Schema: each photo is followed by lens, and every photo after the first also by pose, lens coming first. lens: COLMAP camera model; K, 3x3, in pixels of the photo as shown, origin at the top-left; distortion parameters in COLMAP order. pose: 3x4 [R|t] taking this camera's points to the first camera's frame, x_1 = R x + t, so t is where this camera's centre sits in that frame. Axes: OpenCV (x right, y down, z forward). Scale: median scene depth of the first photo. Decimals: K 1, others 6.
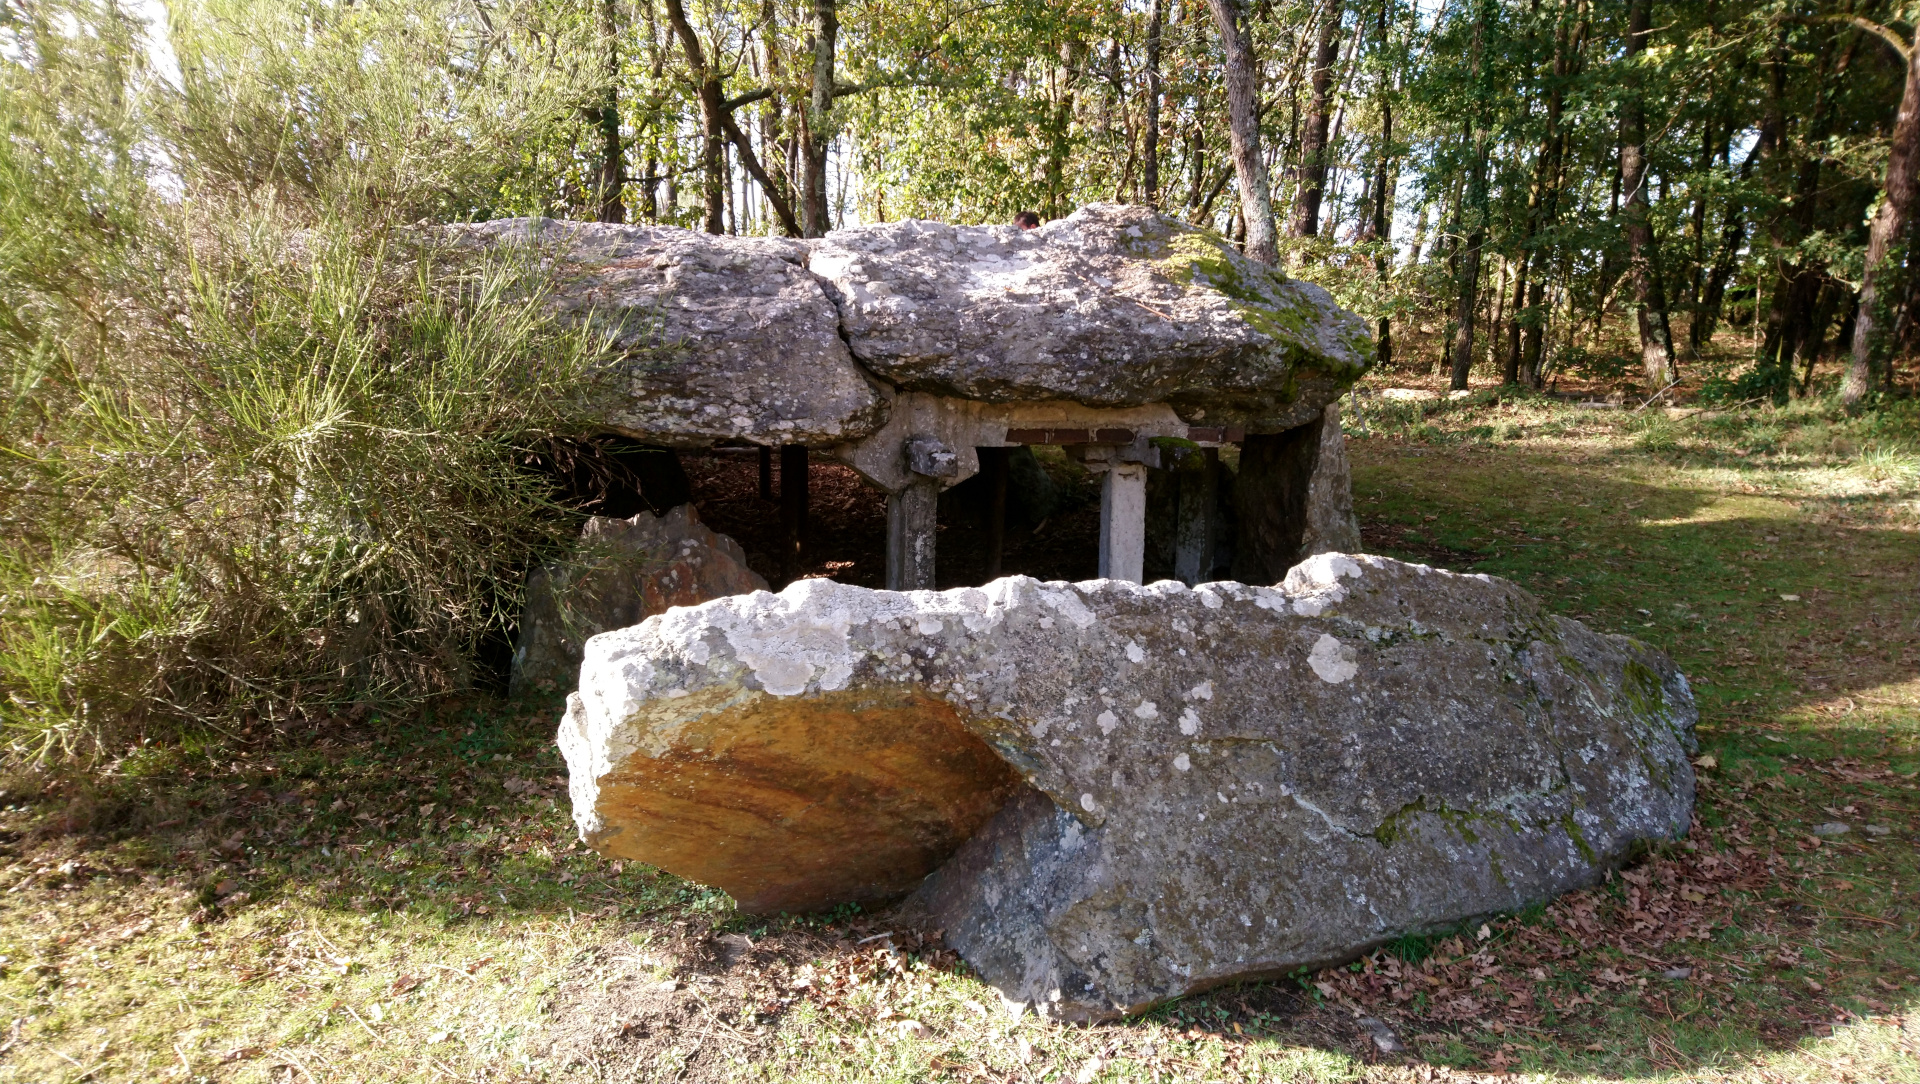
lens RADIAL K [[1223.4, 0, 959.2], [0, 1223.4, 457.4], [0, 0, 1]] dist [0.035888, -0.031213]
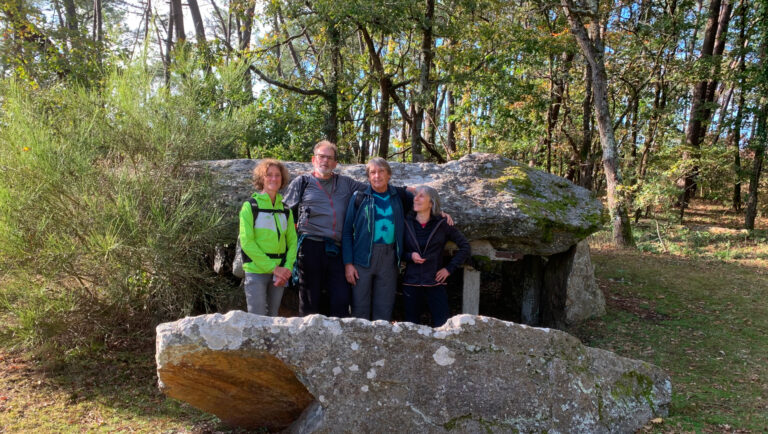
lens RADIAL K [[584.3, 0, 391.0], [0, 584.3, 214.5], [0, 0, 1]] dist [0.047776, -0.080903]
pose [[0.969343, 0.044133, -0.241716, 0.503812], [-0.053961, 0.997958, -0.034187, -0.090569], [0.239714, 0.046182, 0.969745, -0.253518]]
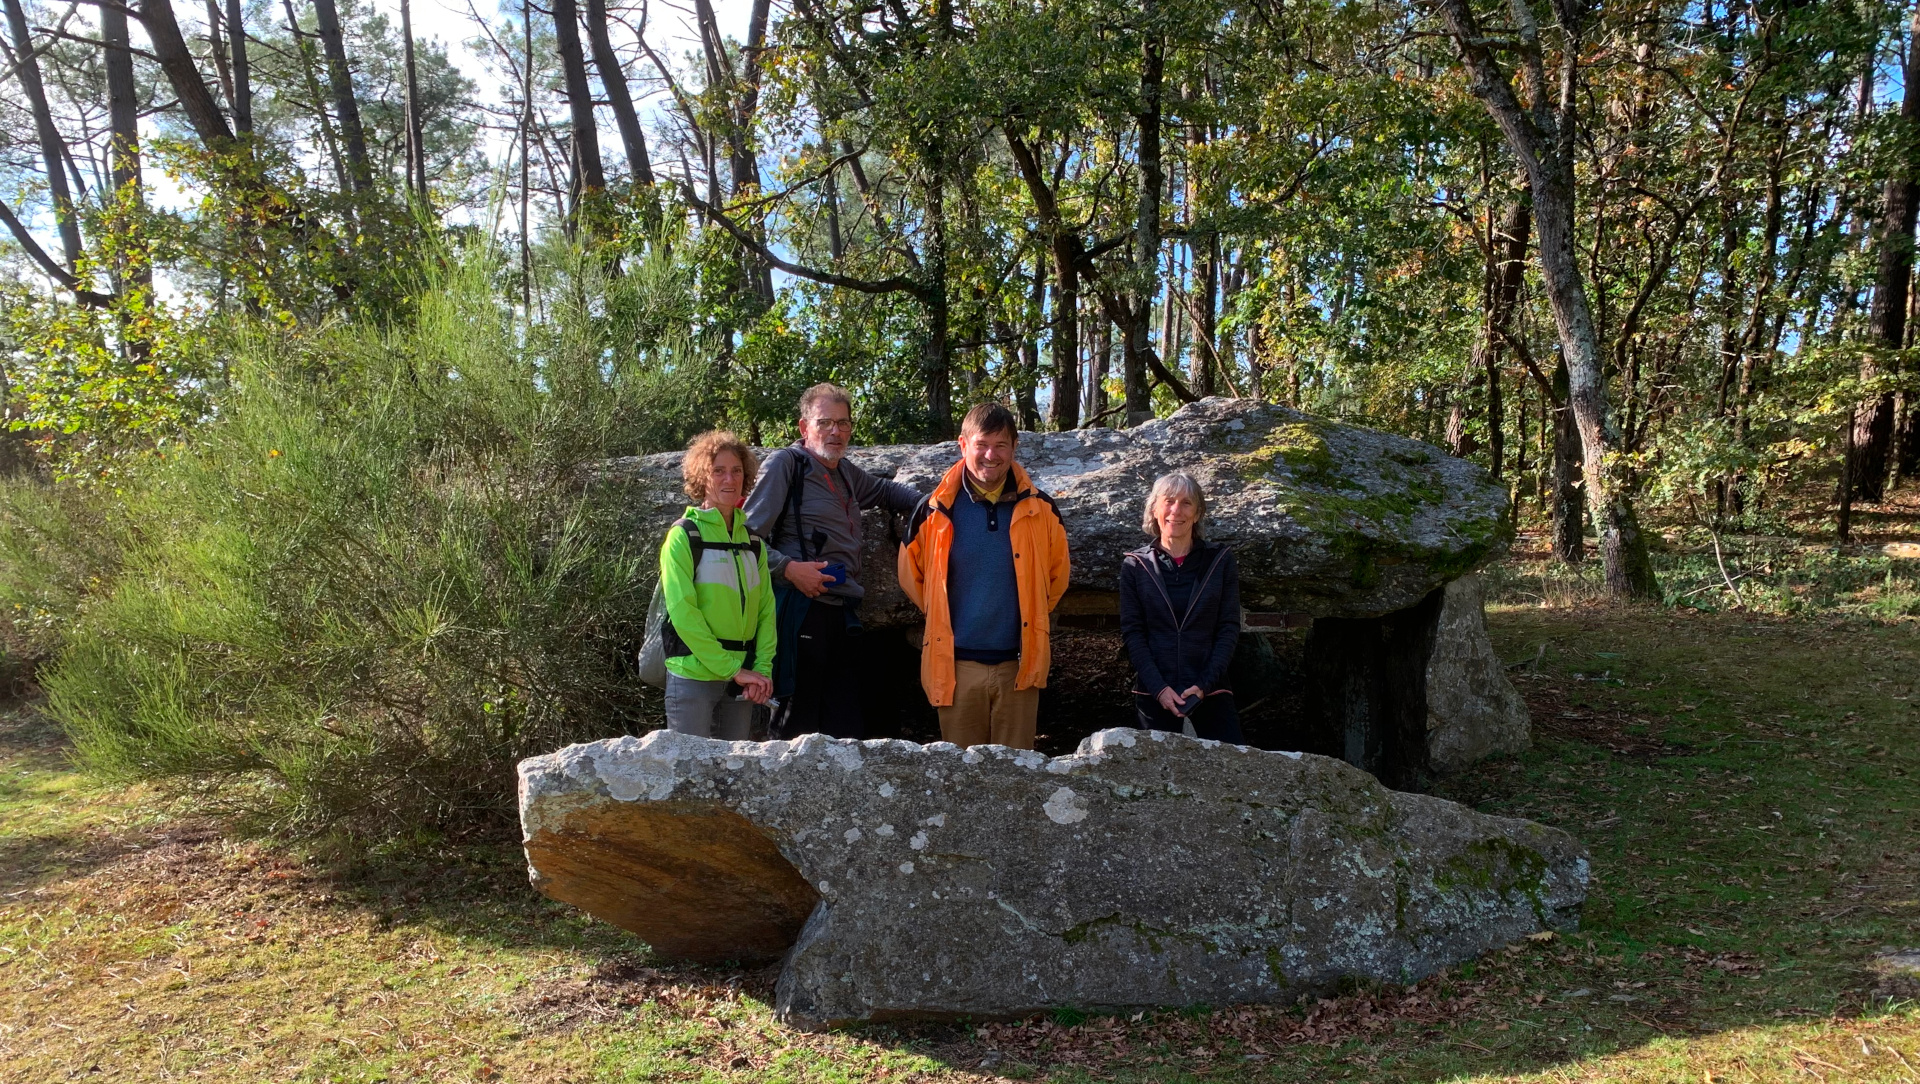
lens RADIAL K [[1460.6, 0, 957.4], [0, 1460.6, 586.0], [0, 0, 1]] dist [0.047776, -0.080903]
pose [[0.931214, -0.004105, -0.364449, 0.804327], [-0.003720, 0.999777, -0.020764, -0.041053], [0.364453, 0.020691, 0.930992, -0.531477]]
